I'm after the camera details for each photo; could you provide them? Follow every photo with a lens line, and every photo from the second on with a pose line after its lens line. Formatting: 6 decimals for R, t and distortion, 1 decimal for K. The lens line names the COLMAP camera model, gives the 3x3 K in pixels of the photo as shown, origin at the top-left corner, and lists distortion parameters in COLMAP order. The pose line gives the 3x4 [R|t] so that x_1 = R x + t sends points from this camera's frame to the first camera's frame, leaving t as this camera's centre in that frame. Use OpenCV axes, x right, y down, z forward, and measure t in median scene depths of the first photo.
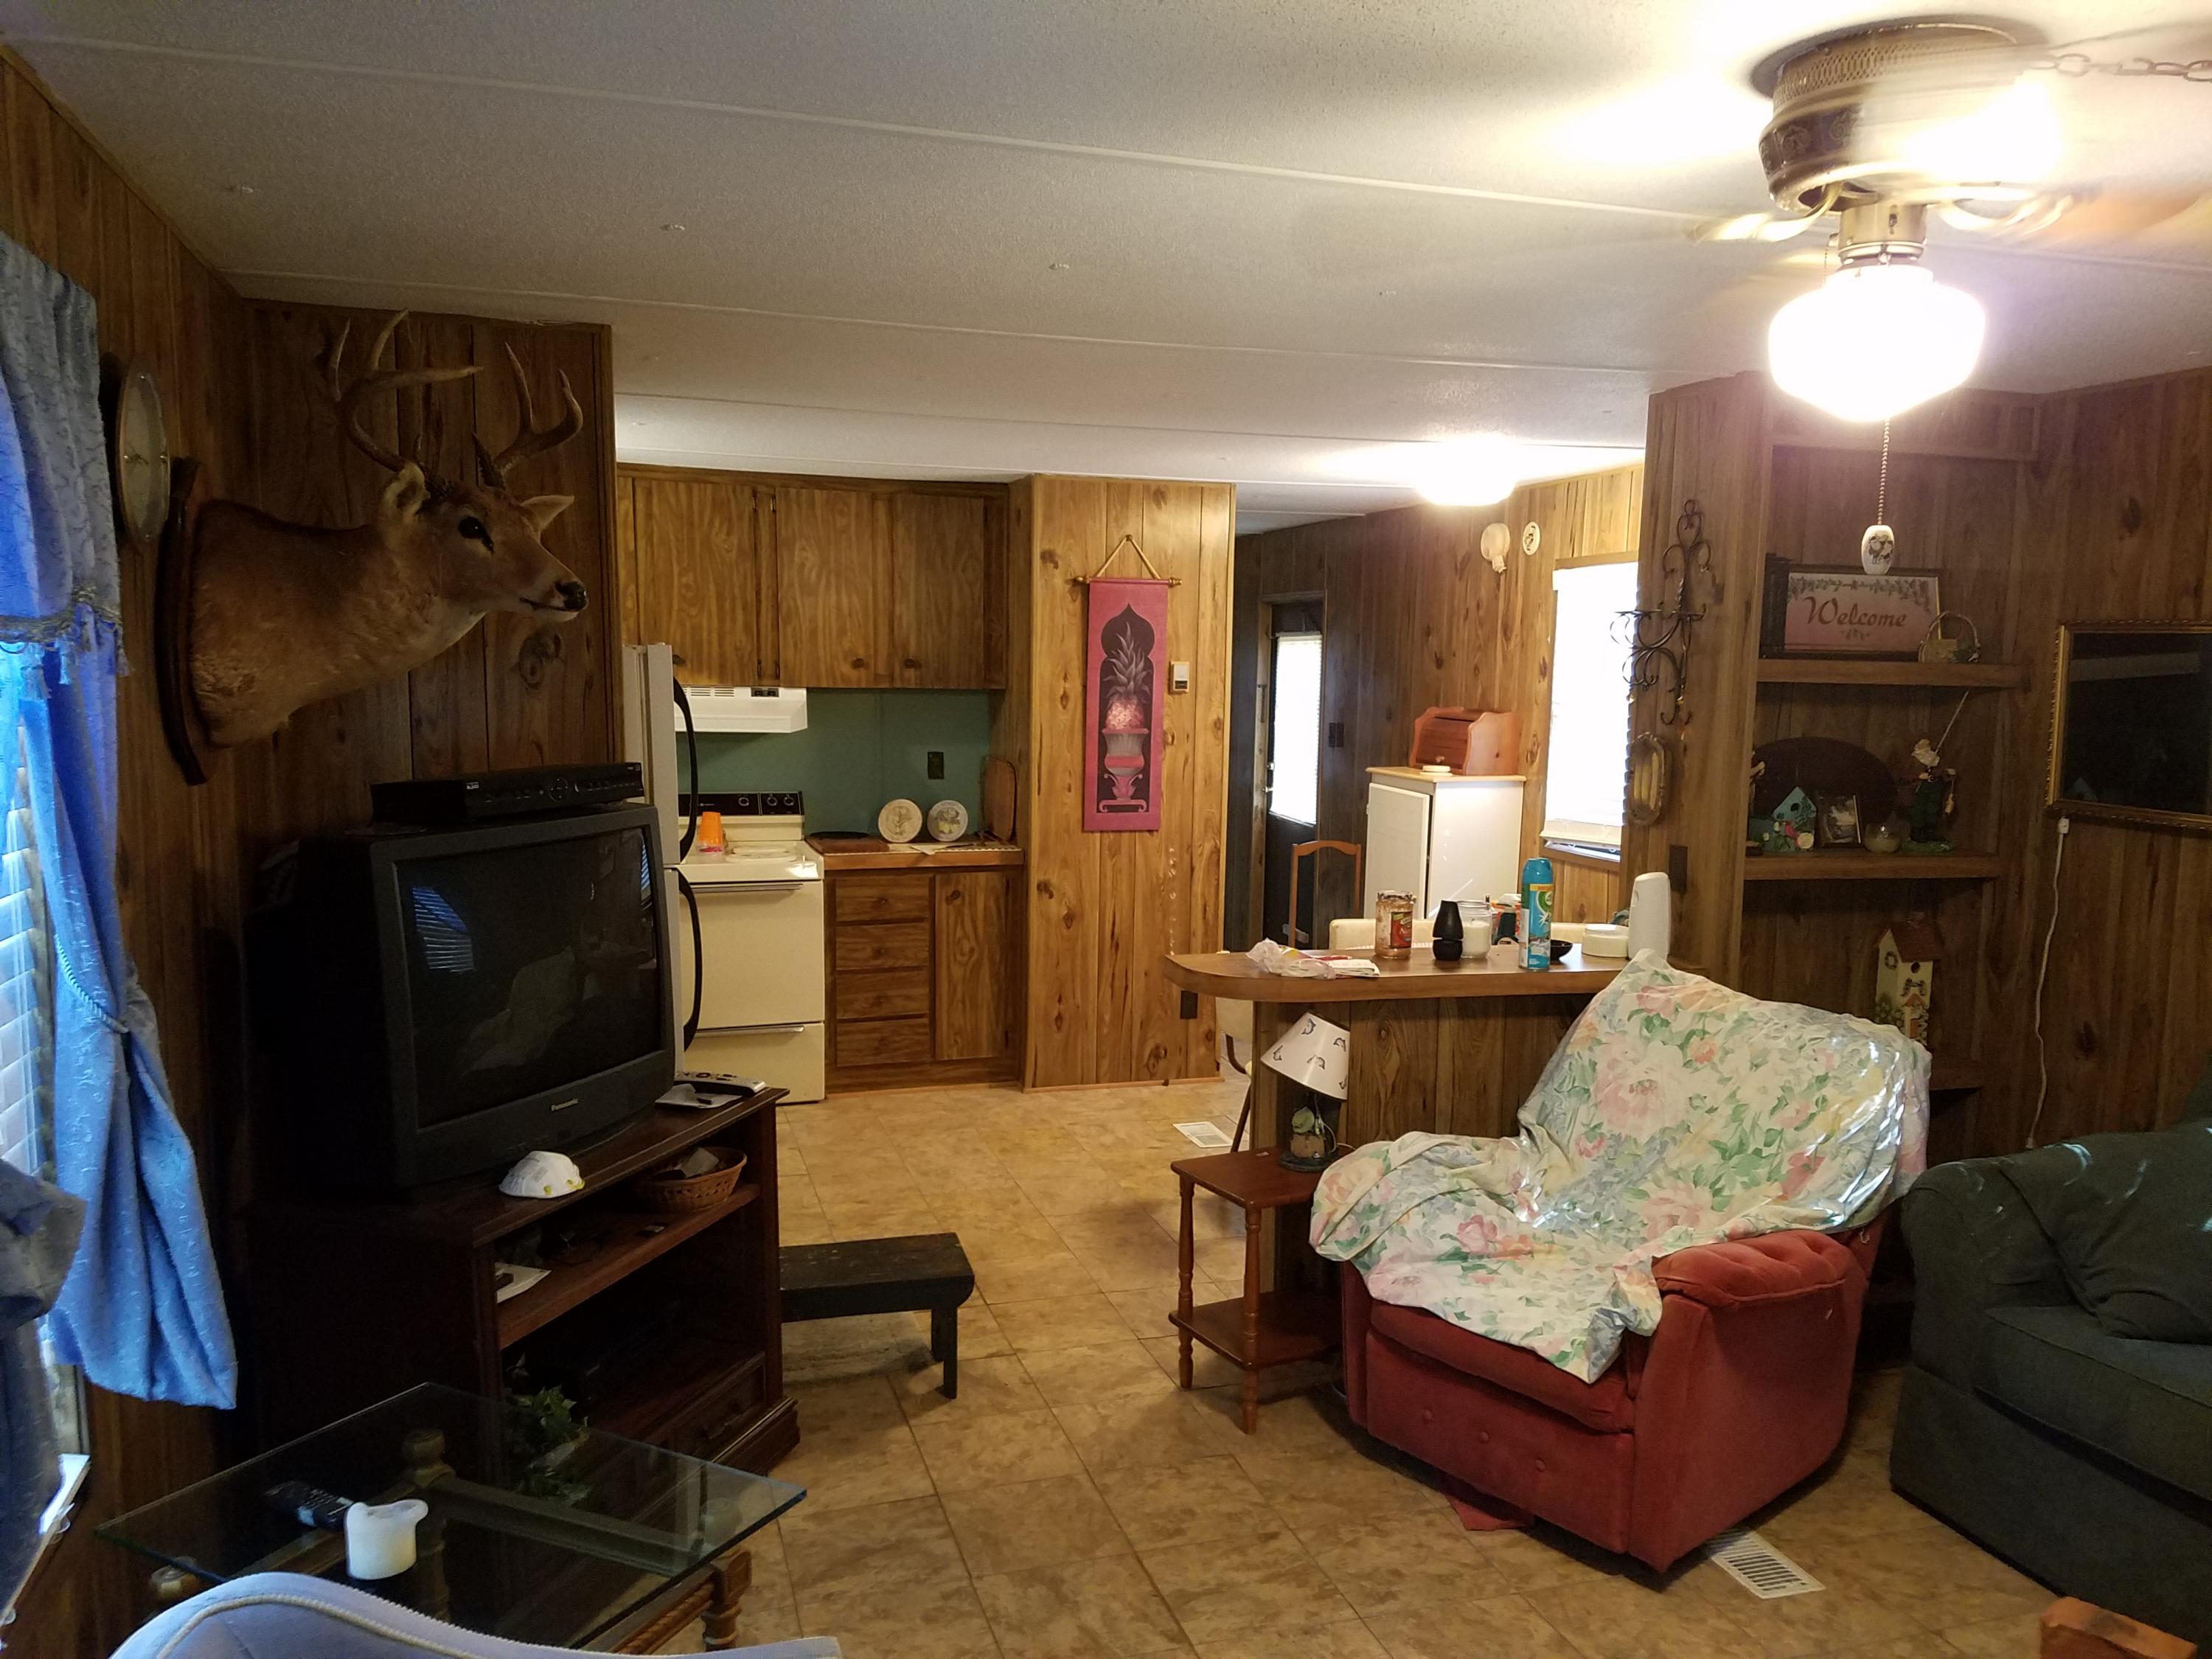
lens RADIAL K [[1651.5, 0, 1106.0], [0, 1651.5, 829.5], [0, 0, 1]] dist [0.103346, 0.000671]
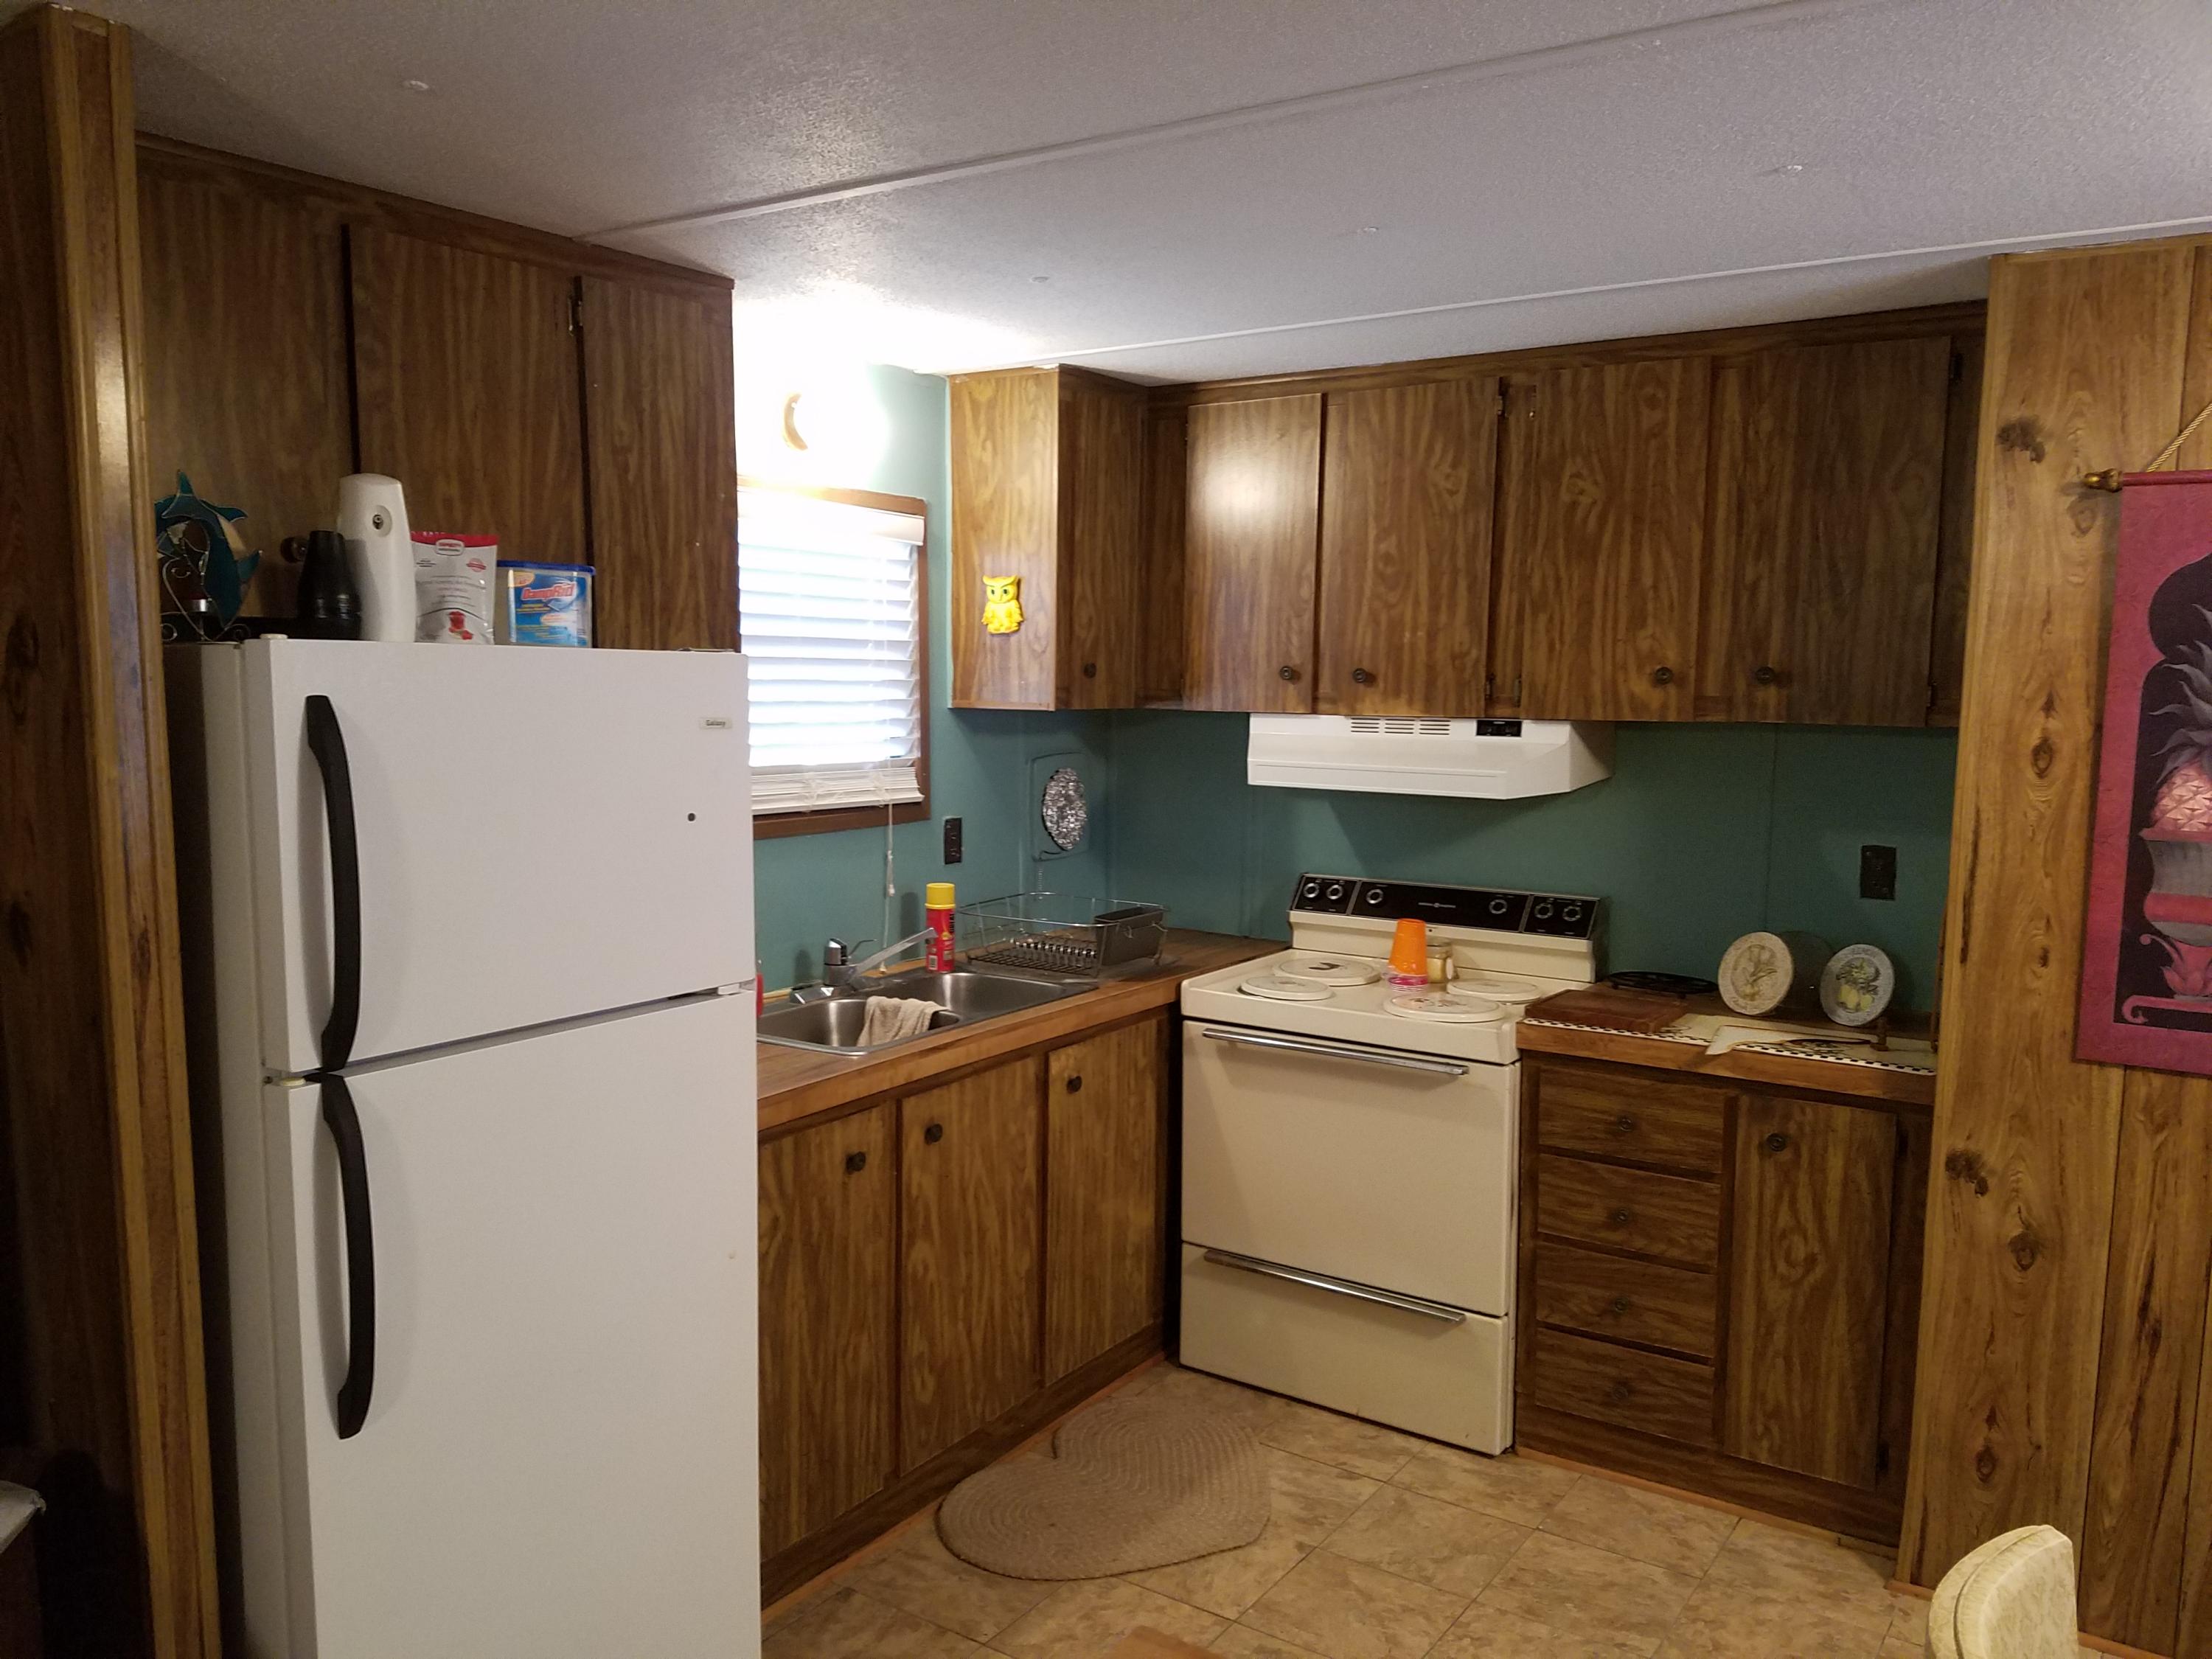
lens RADIAL K [[1694.0, 0, 1106.0], [0, 1694.0, 829.5], [0, 0, 1]] dist [0.092988, -0.149111]
pose [[0.583814, 0.069887, -0.808874, 0.201002], [-0.068969, 0.996956, 0.036358, -0.058653], [0.808953, 0.034561, 0.586857, 0.529651]]
